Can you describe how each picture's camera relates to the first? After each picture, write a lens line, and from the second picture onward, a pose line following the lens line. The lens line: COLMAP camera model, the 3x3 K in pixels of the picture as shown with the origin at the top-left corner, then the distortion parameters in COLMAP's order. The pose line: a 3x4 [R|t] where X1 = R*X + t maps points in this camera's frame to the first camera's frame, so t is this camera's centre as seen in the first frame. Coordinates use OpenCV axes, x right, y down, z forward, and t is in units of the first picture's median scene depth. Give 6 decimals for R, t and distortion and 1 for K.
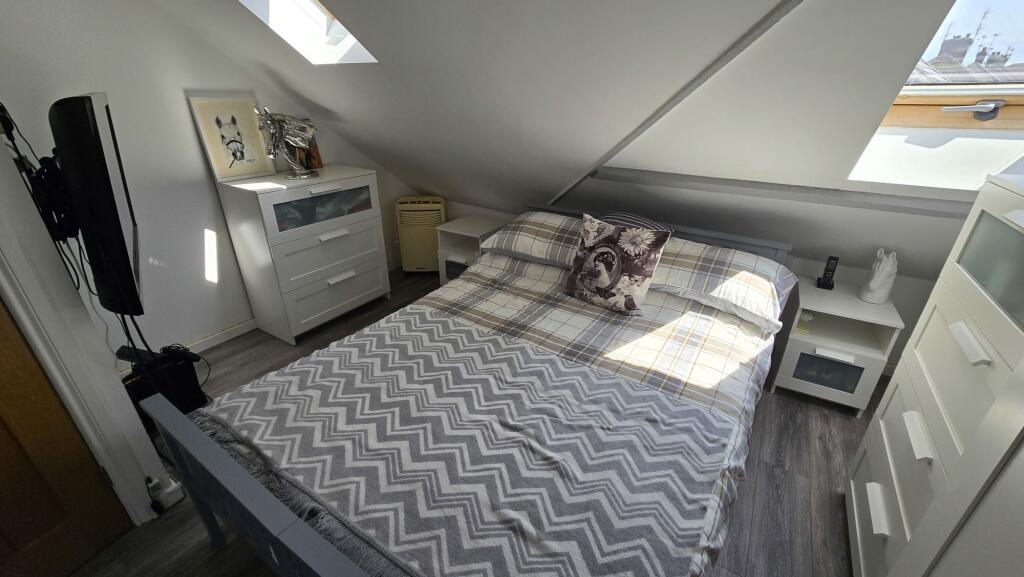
lens RADIAL K [[417.5, 0, 518.0], [0, 417.5, 295.9], [0, 0, 1]] dist [-0.001816, 0.001547]
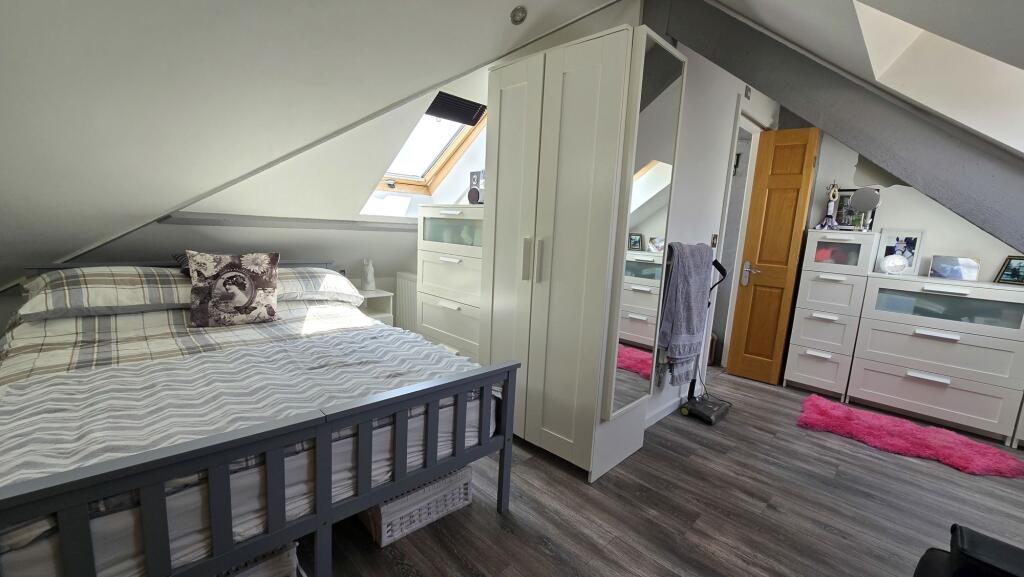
lens RADIAL K [[417.5, 0, 514.3], [0, 417.5, 290.9], [0, 0, 1]] dist [-0.001816, 0.001547]
pose [[0.240021, -0.149601, 0.959171, -0.733068], [0.371419, 0.927028, 0.051644, 0.166554], [-0.896905, 0.343859, 0.278070, -0.009784]]
